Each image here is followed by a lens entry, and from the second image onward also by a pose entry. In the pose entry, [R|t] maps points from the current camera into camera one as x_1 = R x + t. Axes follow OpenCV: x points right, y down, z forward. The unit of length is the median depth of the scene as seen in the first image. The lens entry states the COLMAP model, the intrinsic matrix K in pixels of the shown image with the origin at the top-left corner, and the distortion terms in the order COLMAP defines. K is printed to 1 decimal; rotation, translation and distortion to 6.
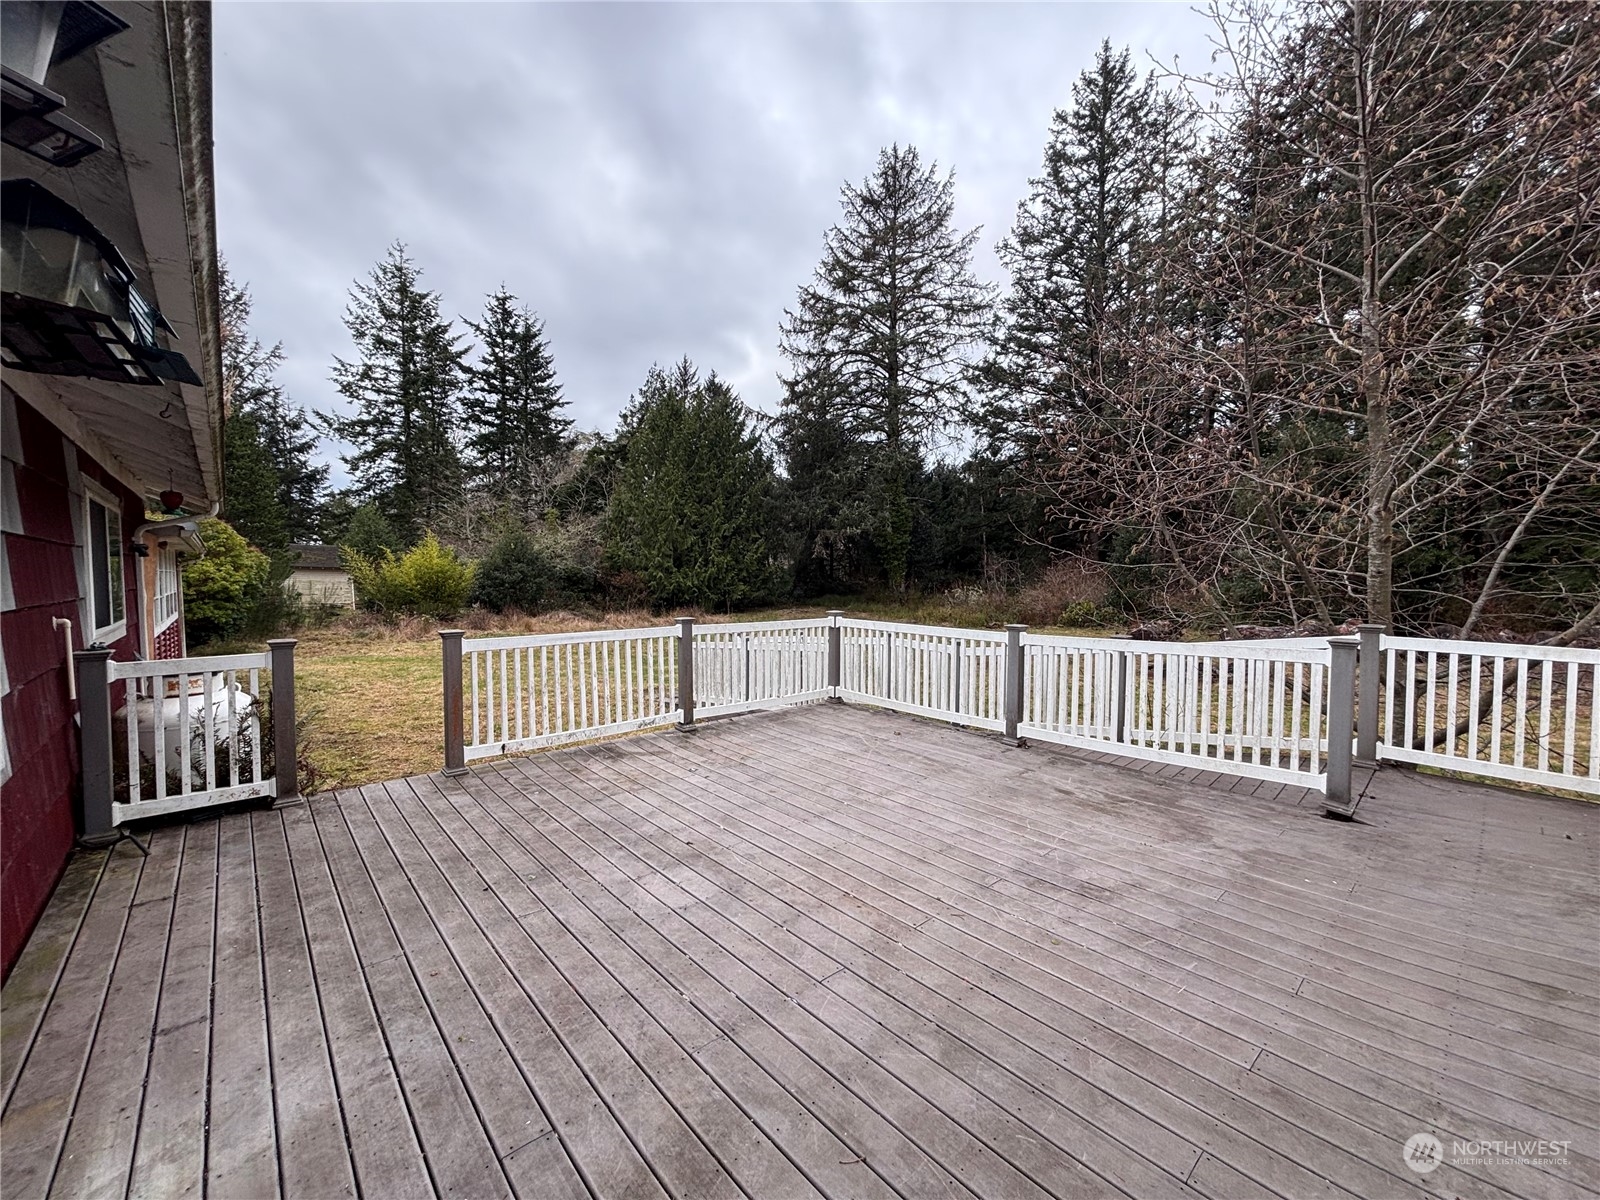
lens RADIAL K [[645.7, 0, 795.3], [0, 645.7, 598.8], [0, 0, 1]] dist [-0.003150, -0.000674]
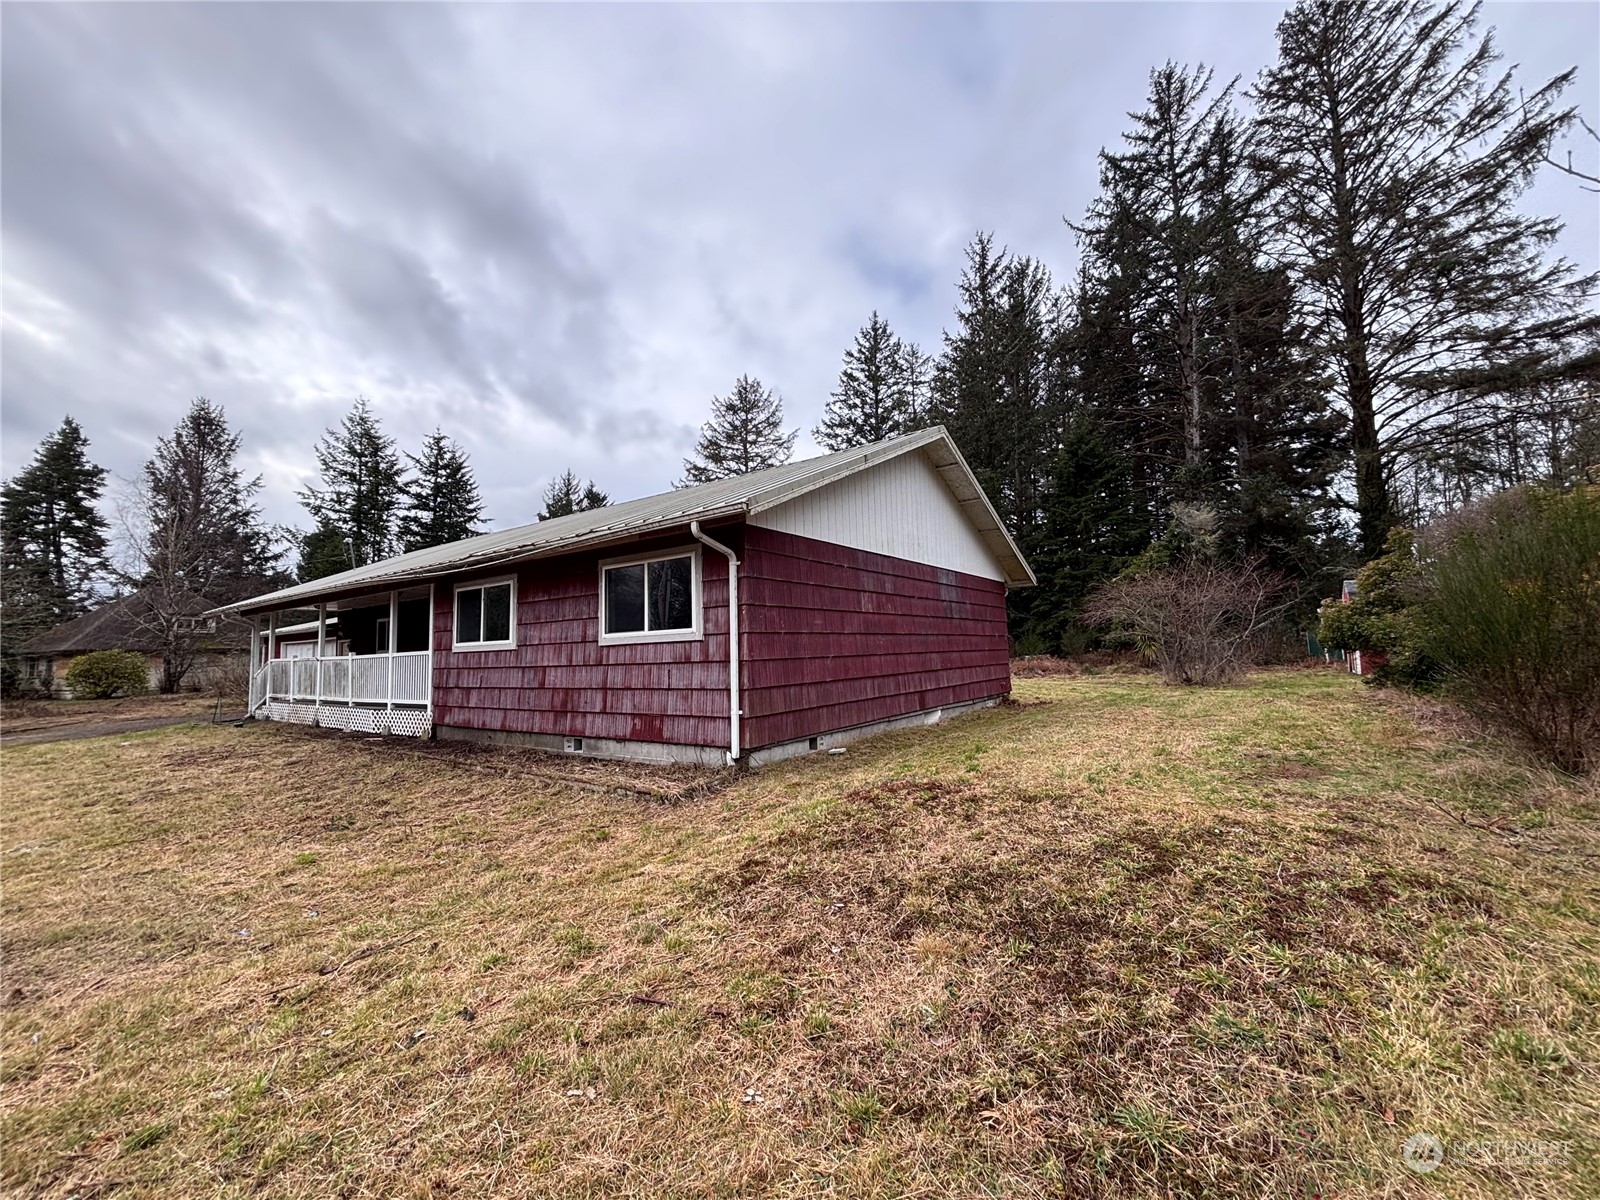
lens RADIAL K [[645.7, 0, 799.0], [0, 645.7, 593.5], [0, 0, 1]] dist [-0.003150, -0.000674]
pose [[0.972526, -0.003375, 0.232769, -0.166548], [0.034897, 0.990710, -0.131435, 0.071634], [-0.230163, 0.135947, 0.963610, -0.912411]]
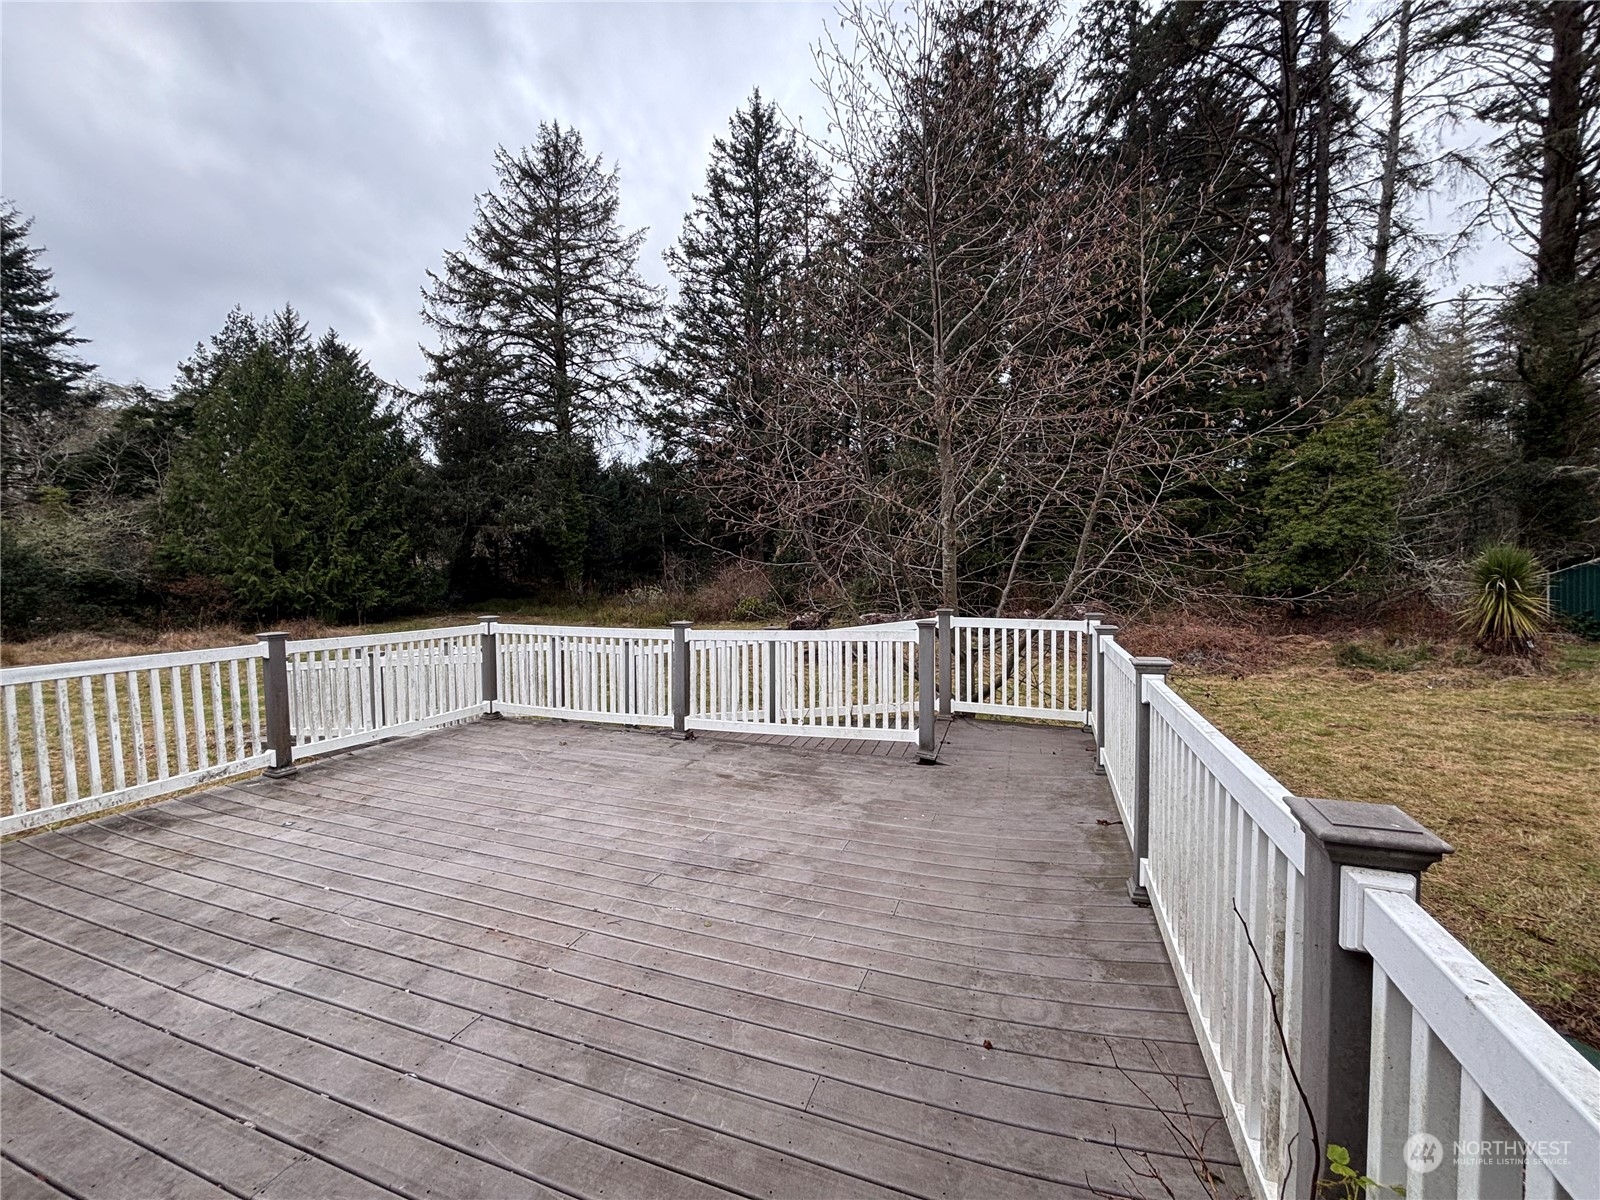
lens RADIAL K [[645.7, 0, 801.8], [0, 645.7, 596.1], [0, 0, 1]] dist [-0.003150, -0.000674]
pose [[0.880250, -0.028825, 0.473634, 0.007670], [0.030228, 0.999532, 0.004653, 0.000028], [-0.473546, 0.010221, 0.880710, -0.000069]]
